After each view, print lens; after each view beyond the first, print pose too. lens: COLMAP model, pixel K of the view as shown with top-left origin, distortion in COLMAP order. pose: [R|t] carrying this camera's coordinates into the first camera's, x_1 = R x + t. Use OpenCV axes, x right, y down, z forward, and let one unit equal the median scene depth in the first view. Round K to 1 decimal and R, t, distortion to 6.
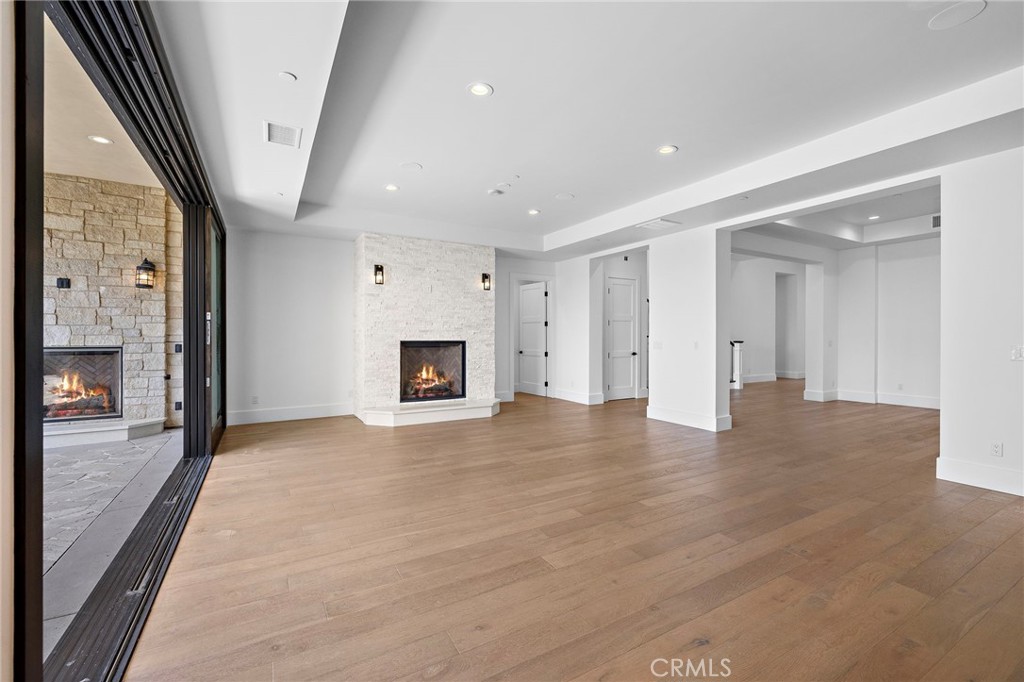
lens RADIAL K [[429.7, 0, 513.4], [0, 429.7, 338.1], [0, 0, 1]] dist [-0.000976, 0.000532]
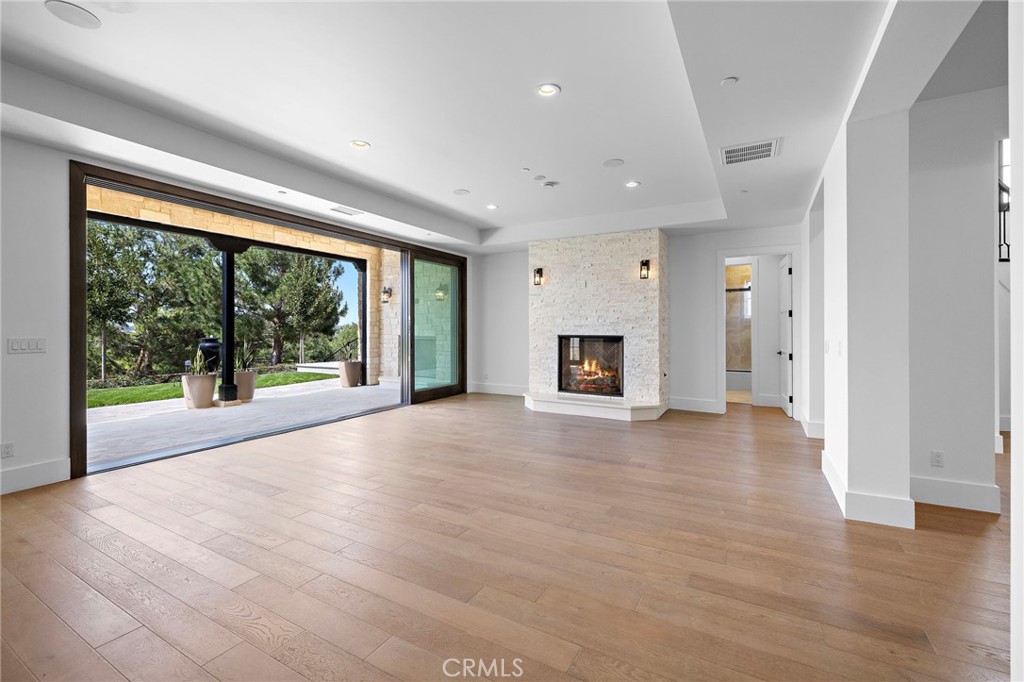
lens RADIAL K [[429.7, 0, 514.4], [0, 429.7, 328.8], [0, 0, 1]] dist [-0.000976, 0.000532]
pose [[0.522380, -0.002677, -0.852708, 0.924181], [-0.005884, 0.999960, -0.006744, -0.001309], [0.852692, 0.008540, 0.522344, 0.514305]]
